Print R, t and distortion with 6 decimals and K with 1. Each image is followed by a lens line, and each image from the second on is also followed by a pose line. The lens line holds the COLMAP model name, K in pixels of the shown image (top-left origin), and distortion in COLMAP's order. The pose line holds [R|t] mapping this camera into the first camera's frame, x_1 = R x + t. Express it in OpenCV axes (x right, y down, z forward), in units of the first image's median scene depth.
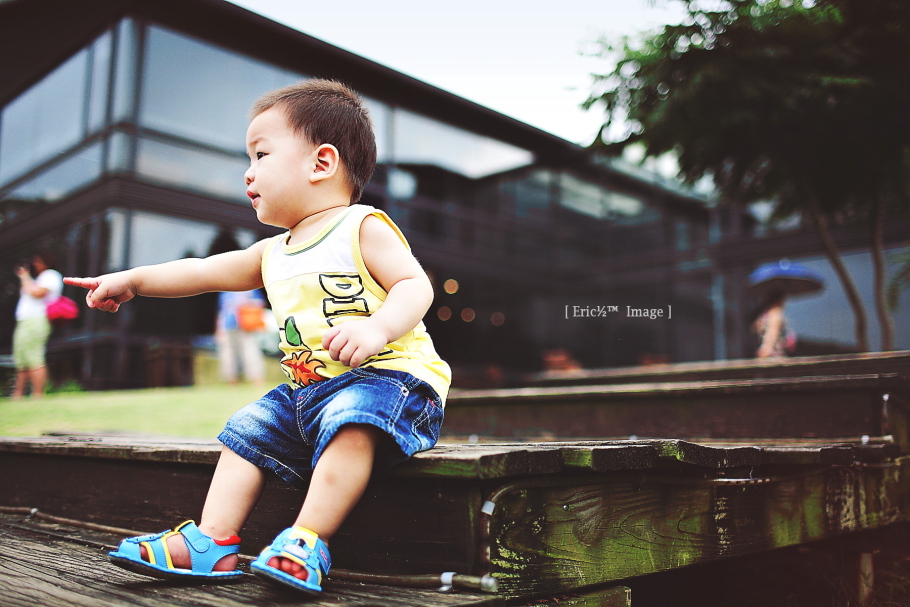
lens RADIAL K [[880.1, 0, 458.1], [0, 880.1, 301.0], [0, 0, 1]] dist [-0.104406, 0.136884]
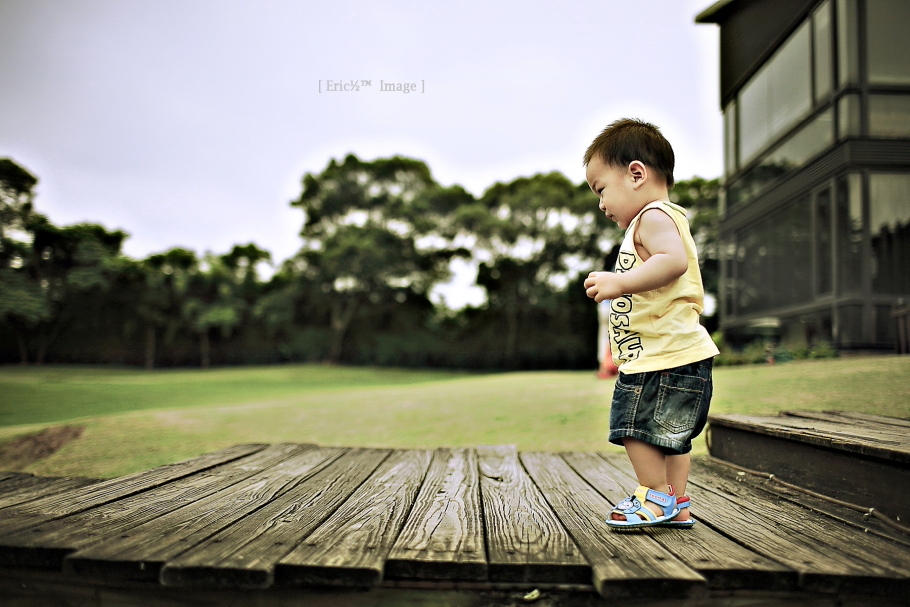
lens RADIAL K [[880.1, 0, 458.1], [0, 880.1, 301.0], [0, 0, 1]] dist [-0.104406, 0.136884]
pose [[0.679628, -0.052216, -0.731696, 0.199784], [0.092327, 0.995620, 0.014706, -0.103356], [0.727723, -0.077549, 0.681472, -0.288060]]
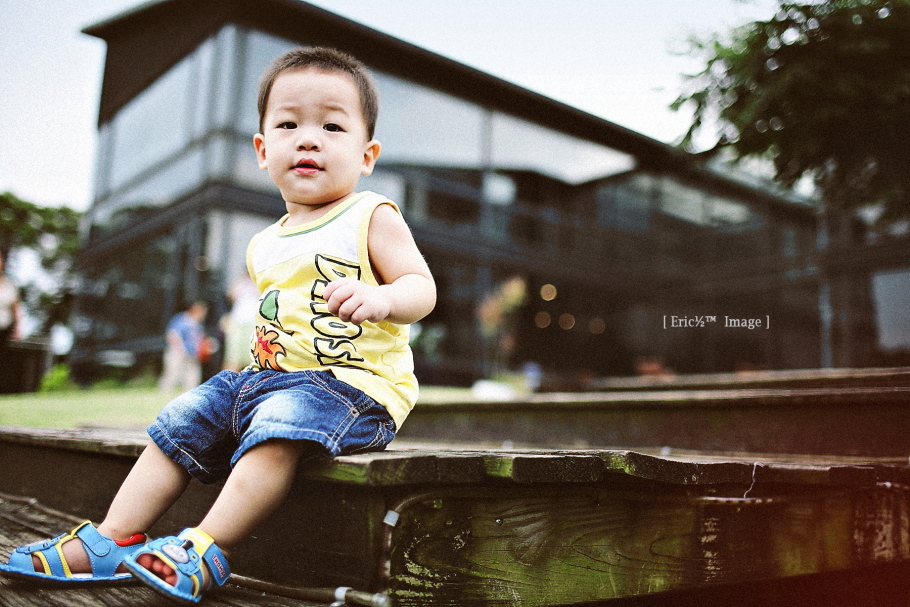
lens RADIAL K [[880.1, 0, 458.1], [0, 880.1, 301.0], [0, 0, 1]] dist [-0.104406, 0.136884]
pose [[0.992817, 0.013452, -0.118884, 0.119961], [-0.014310, 0.999877, -0.006373, 0.009648], [0.118784, 0.008028, 0.992888, 0.062746]]
